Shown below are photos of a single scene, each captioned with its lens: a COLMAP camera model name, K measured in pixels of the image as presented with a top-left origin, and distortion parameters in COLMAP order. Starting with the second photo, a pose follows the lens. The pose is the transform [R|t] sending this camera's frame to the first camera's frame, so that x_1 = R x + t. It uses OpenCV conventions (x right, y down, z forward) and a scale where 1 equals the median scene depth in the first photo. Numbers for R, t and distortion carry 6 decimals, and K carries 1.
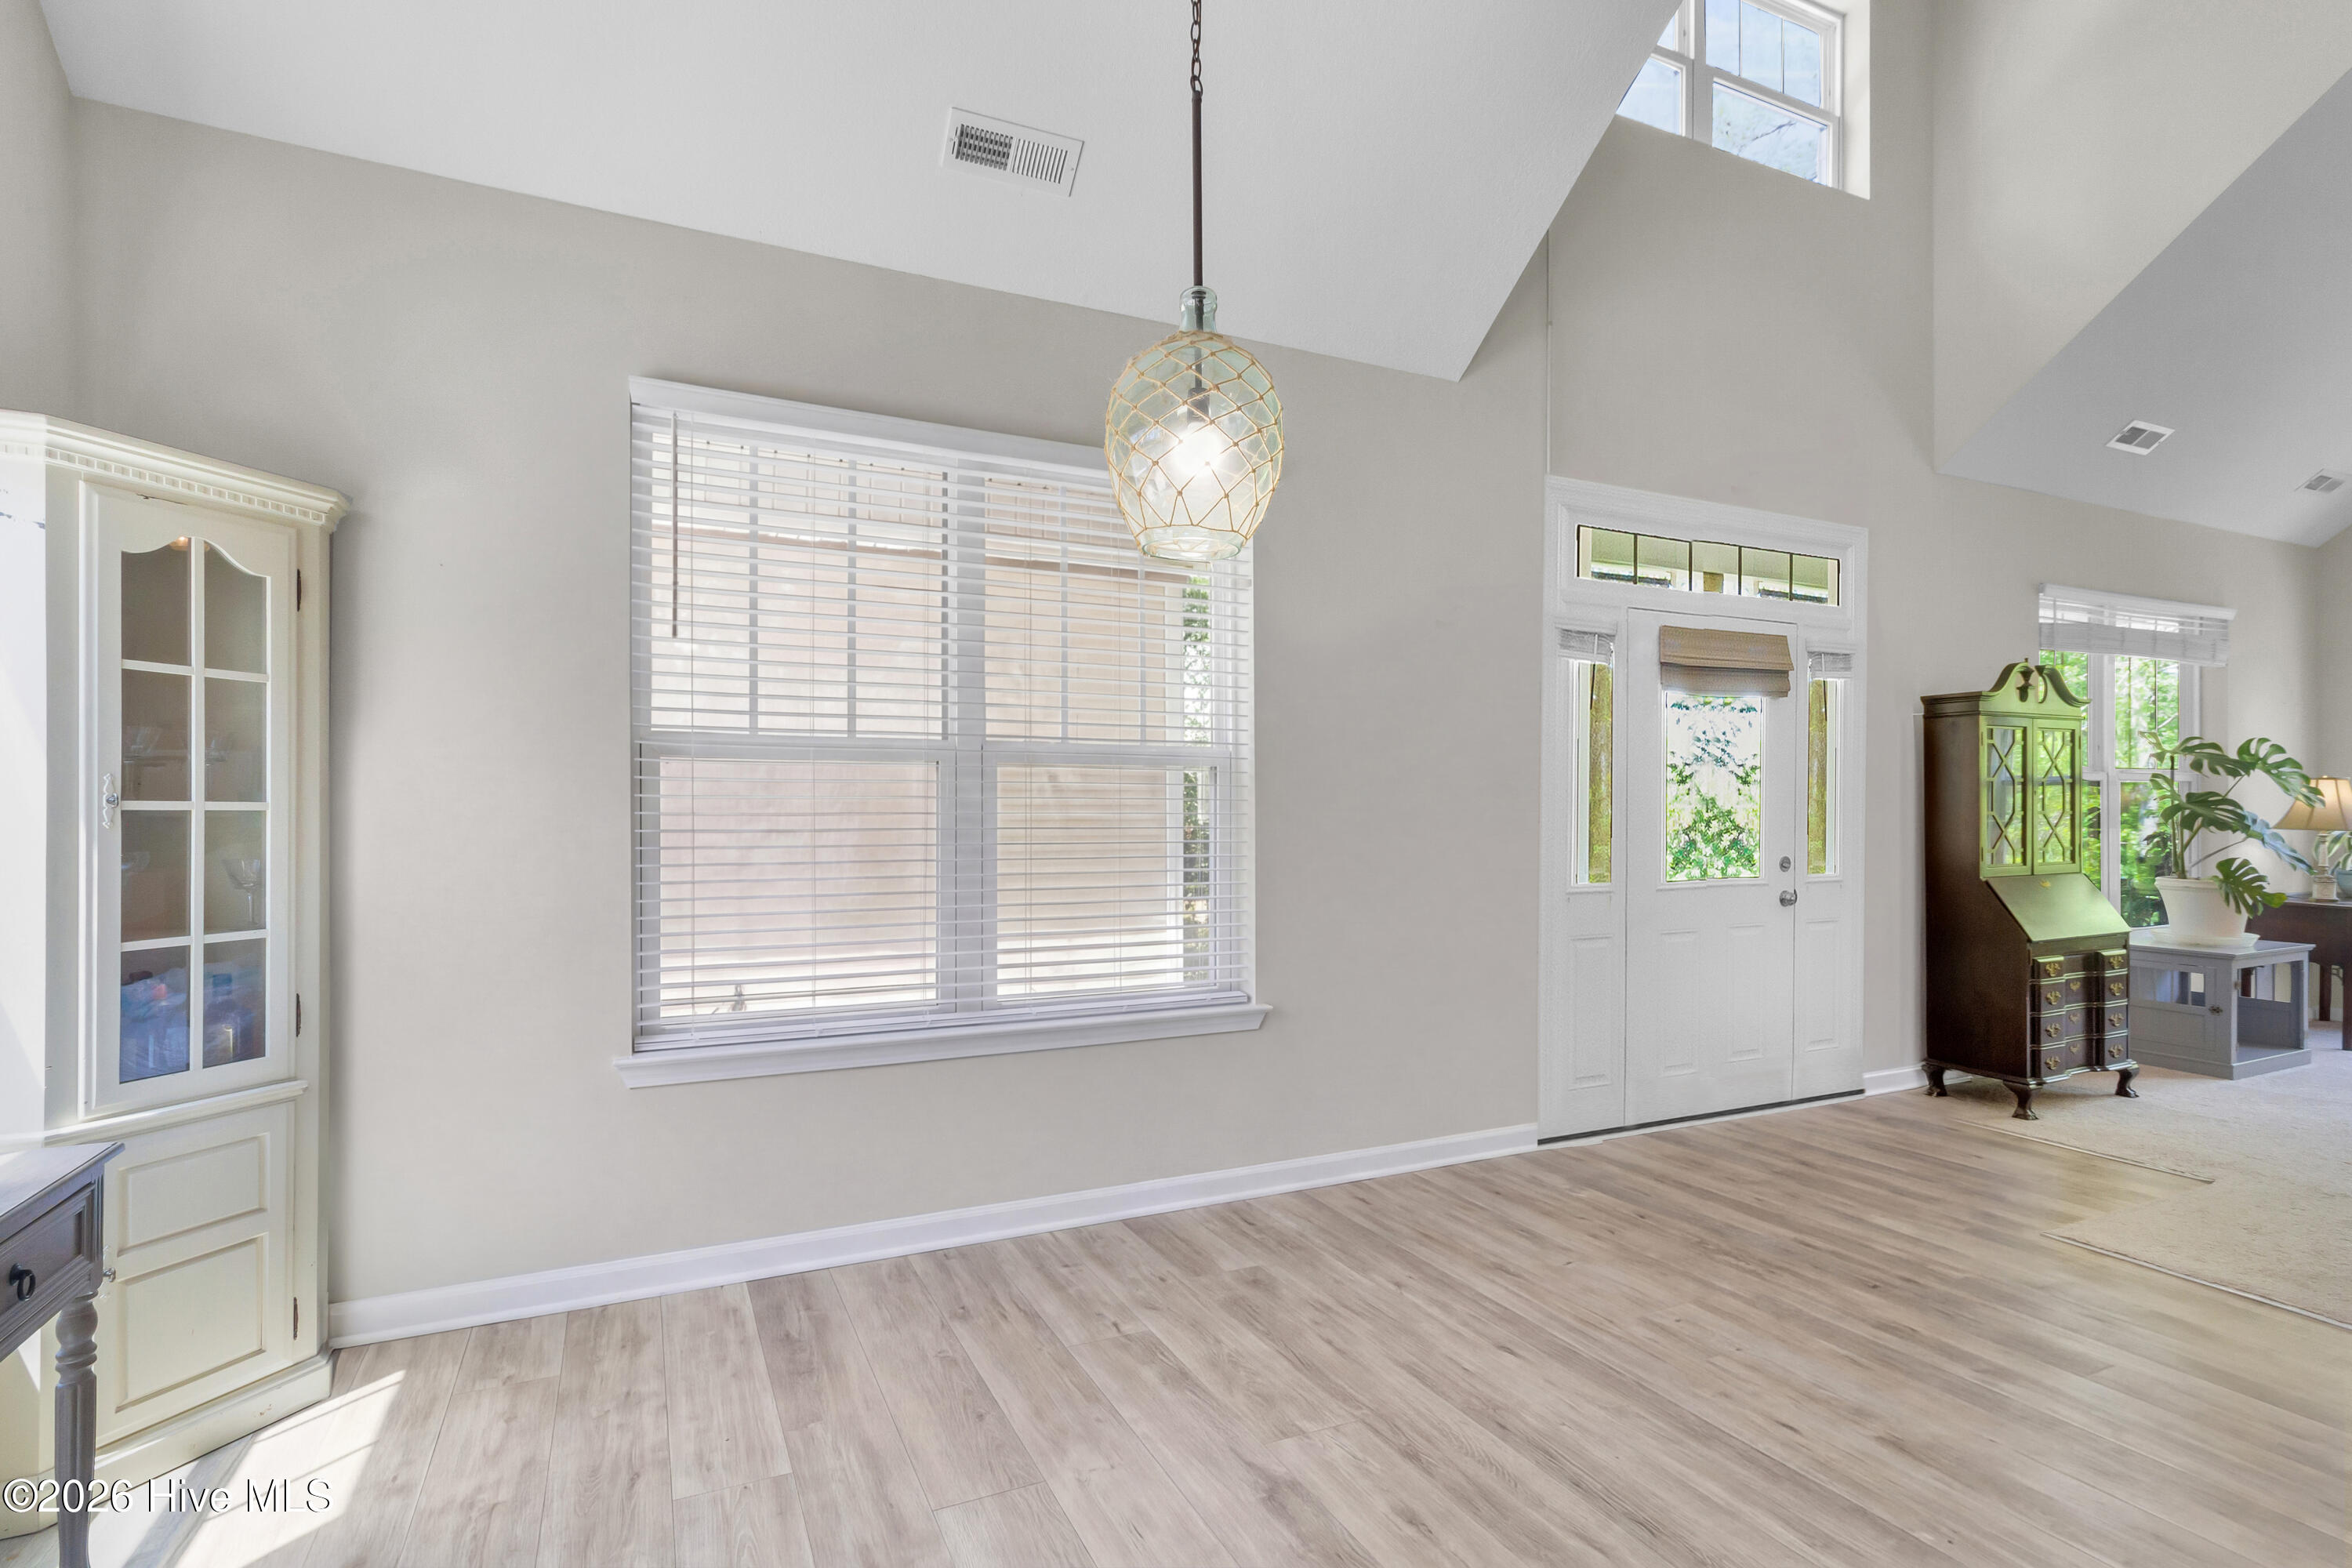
lens RADIAL K [[1096.7, 0, 1157.6], [0, 1096.7, 821.2], [0, 0, 1]] dist [0.004077, 0.000163]
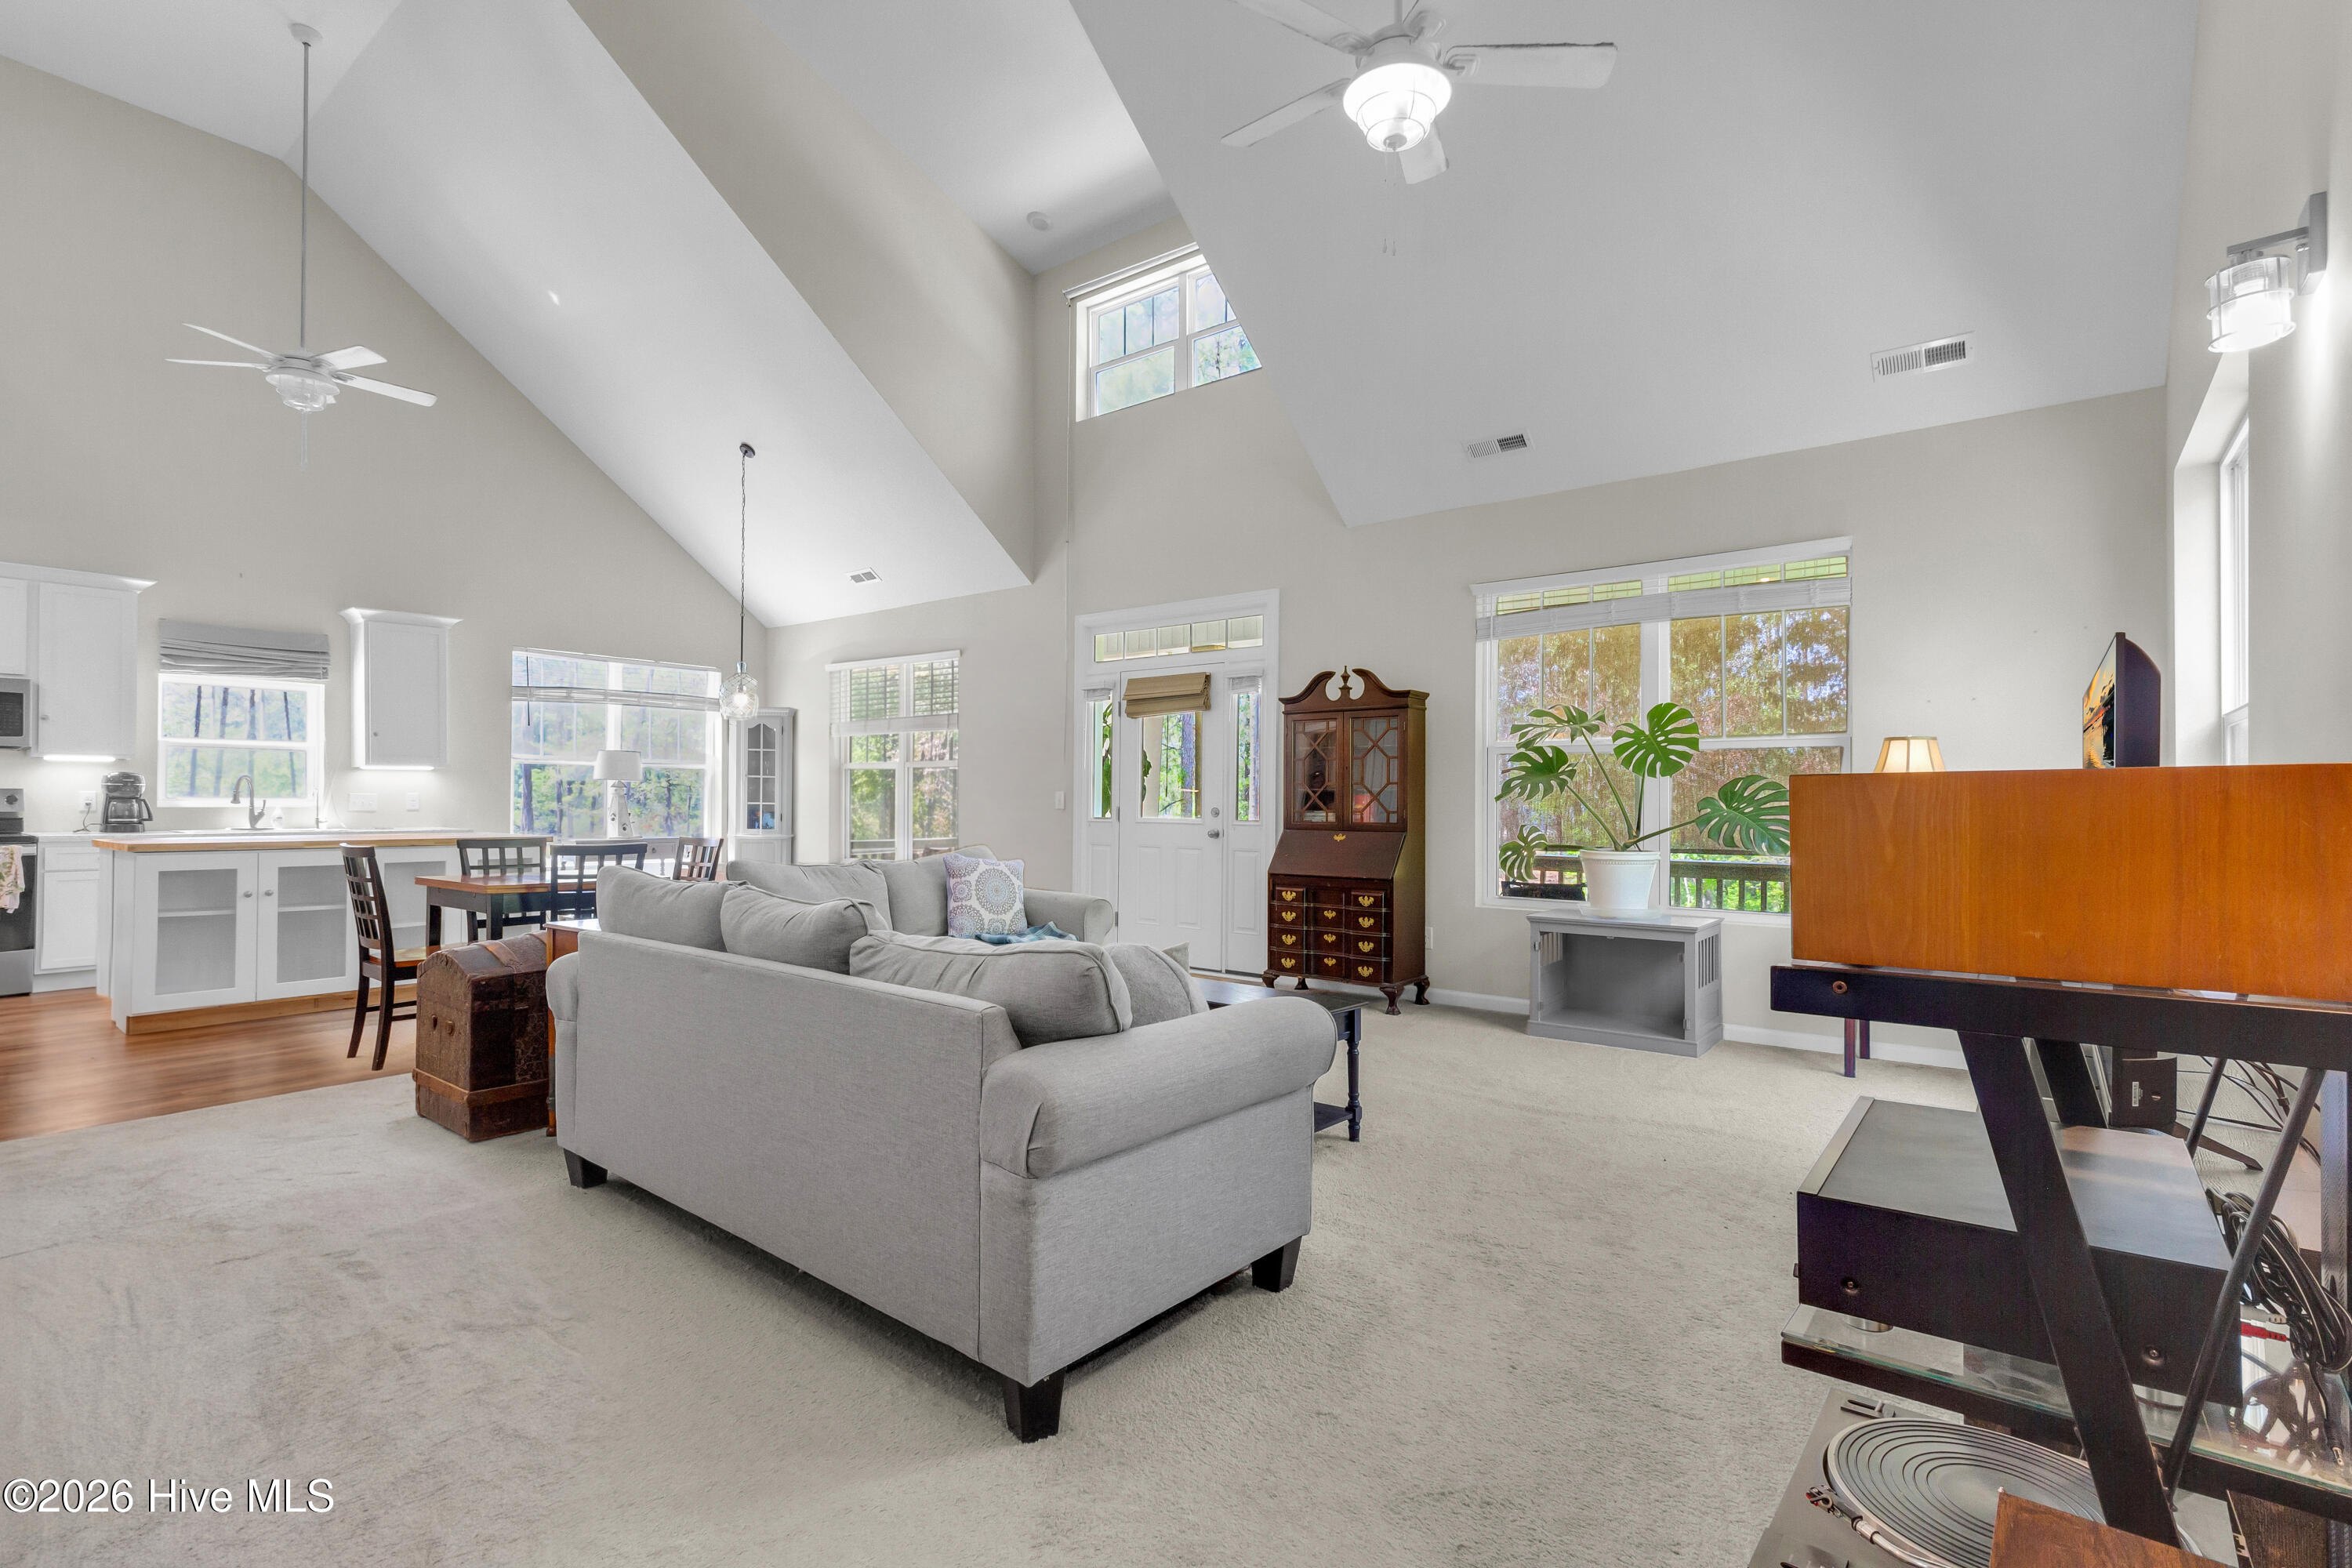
lens RADIAL K [[1096.7, 0, 1162.8], [0, 1096.7, 802.6], [0, 0, 1]] dist [0.004077, 0.000163]
pose [[0.441128, 0.010259, -0.897385, 3.107297], [-0.007729, 0.999941, 0.007632, 0.011993], [0.897411, 0.003570, 0.441181, 0.384686]]
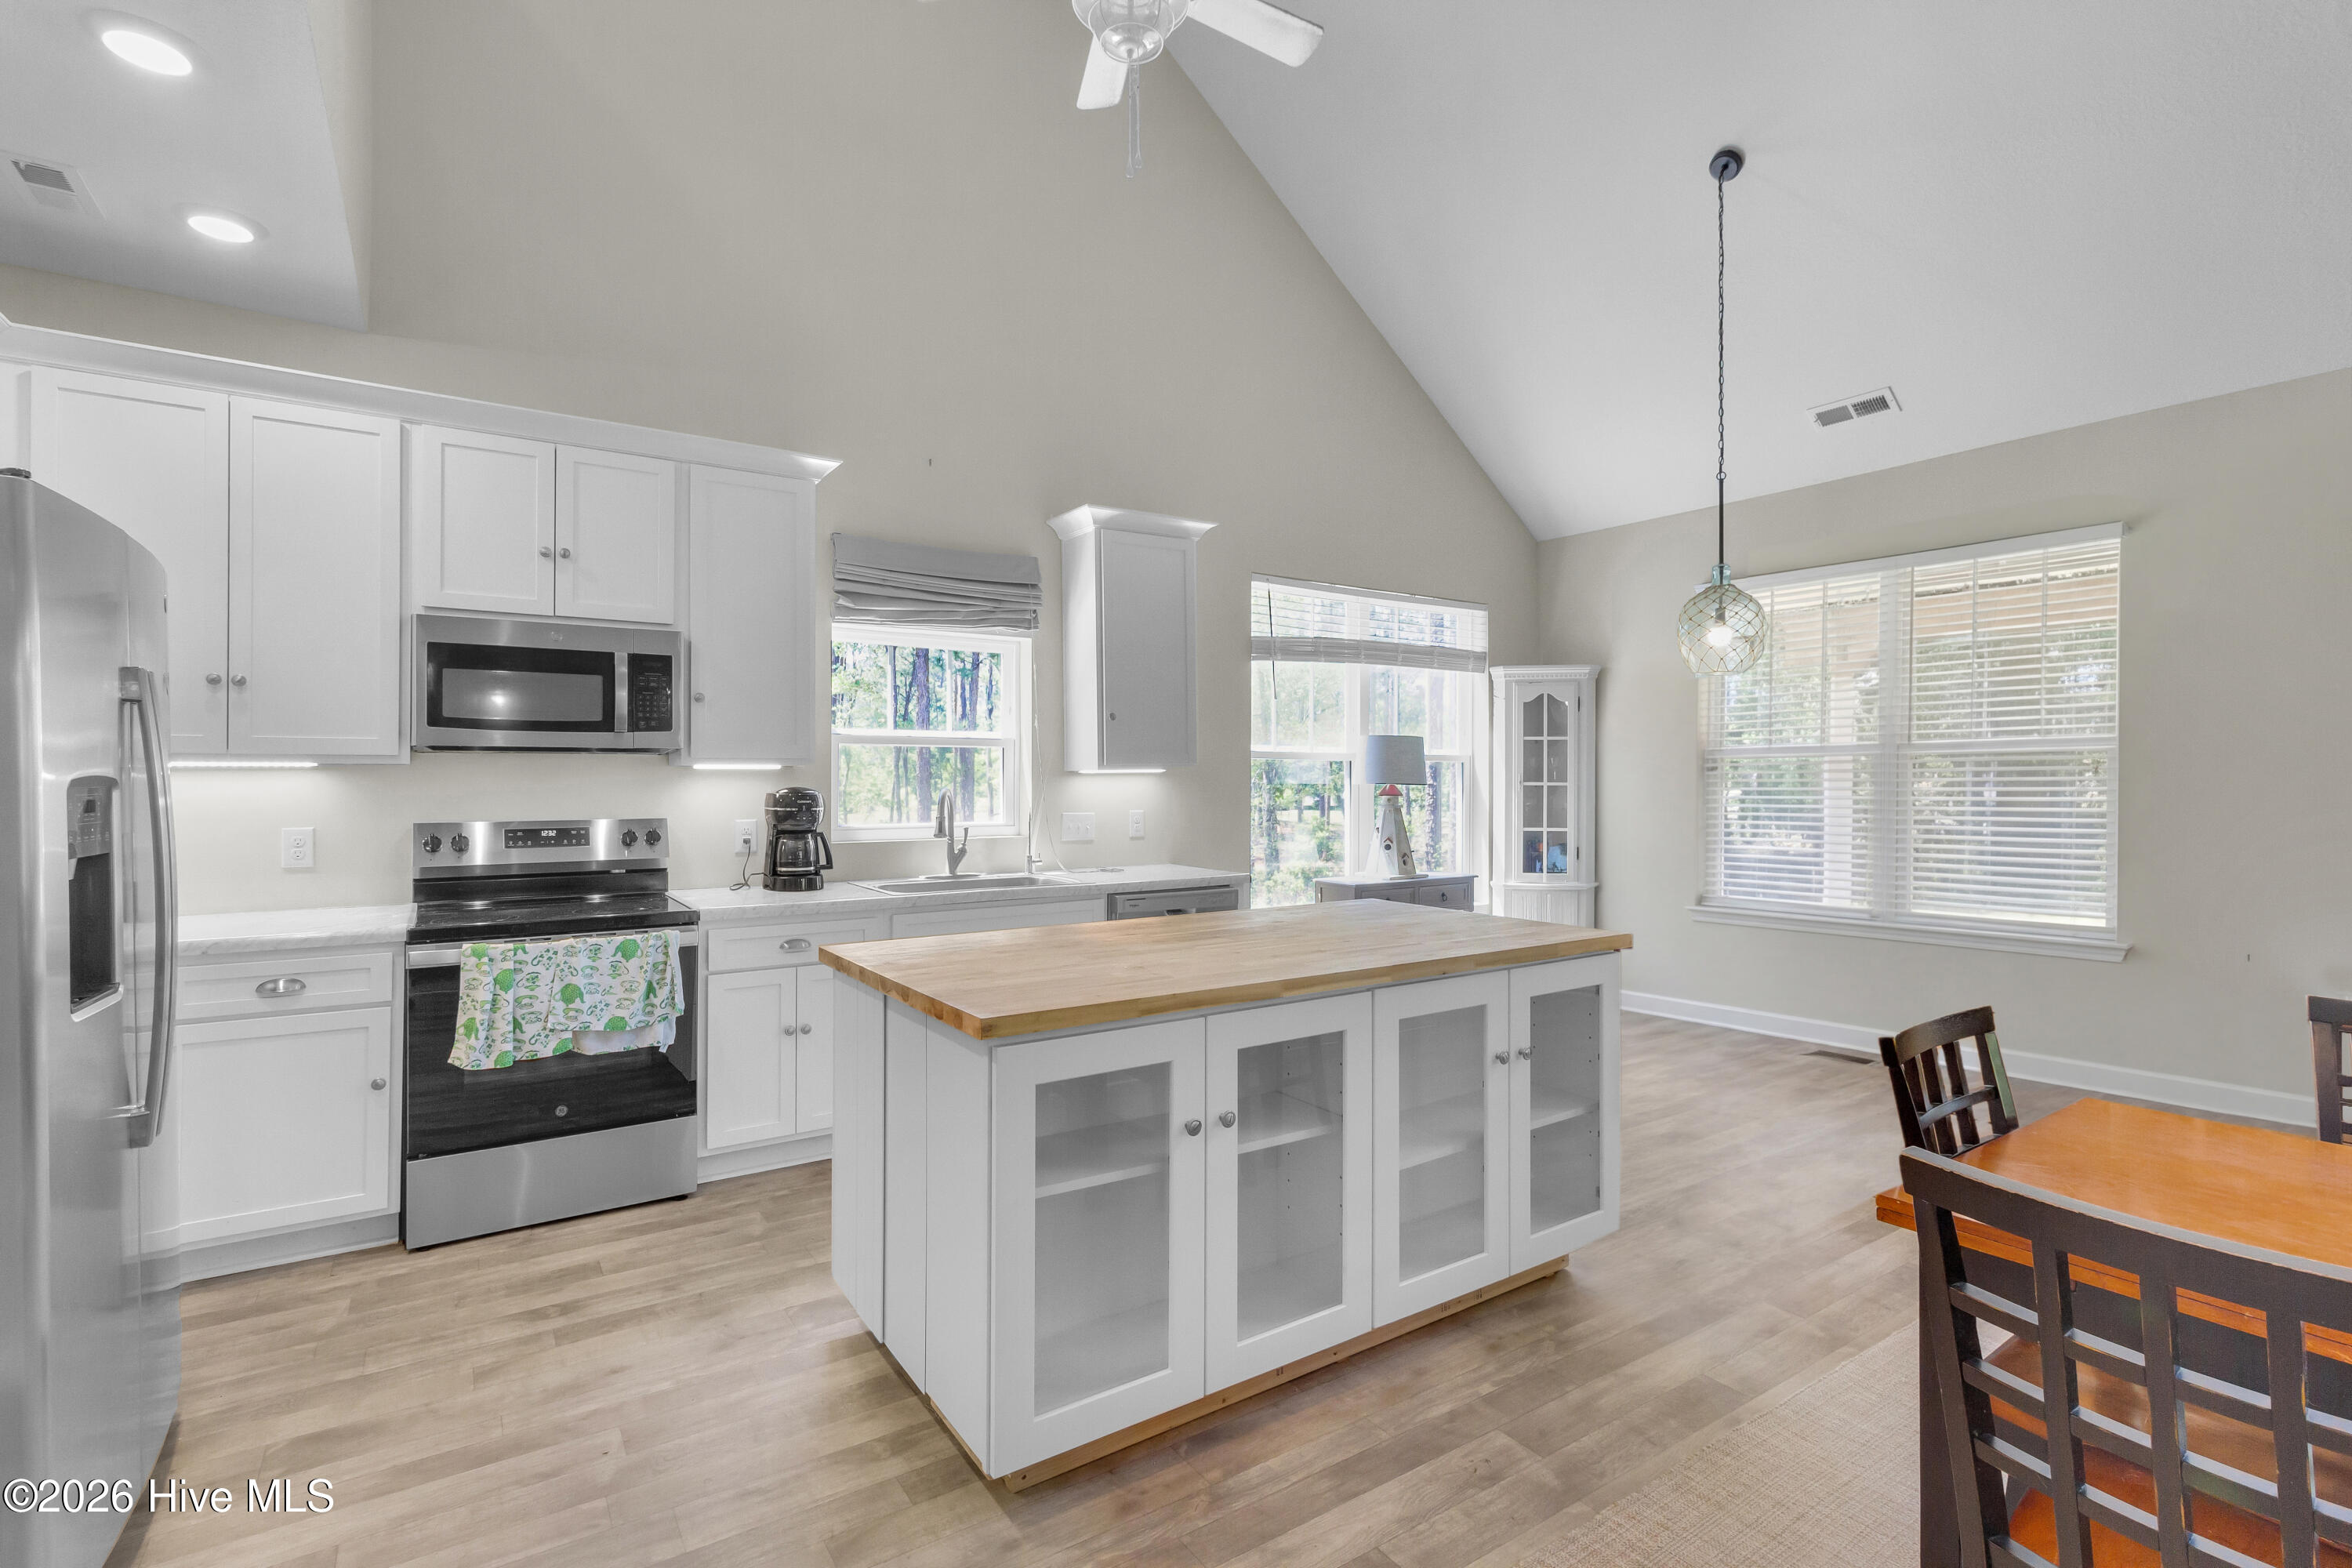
lens RADIAL K [[1096.7, 0, 1178.2], [0, 1096.7, 774.0], [0, 0, 1]] dist [0.004077, 0.000163]
pose [[0.156640, 0.007012, -0.987631, 1.429677], [0.000393, 0.999974, 0.007162, -0.047102], [0.987656, -0.001510, 0.156633, -0.325263]]
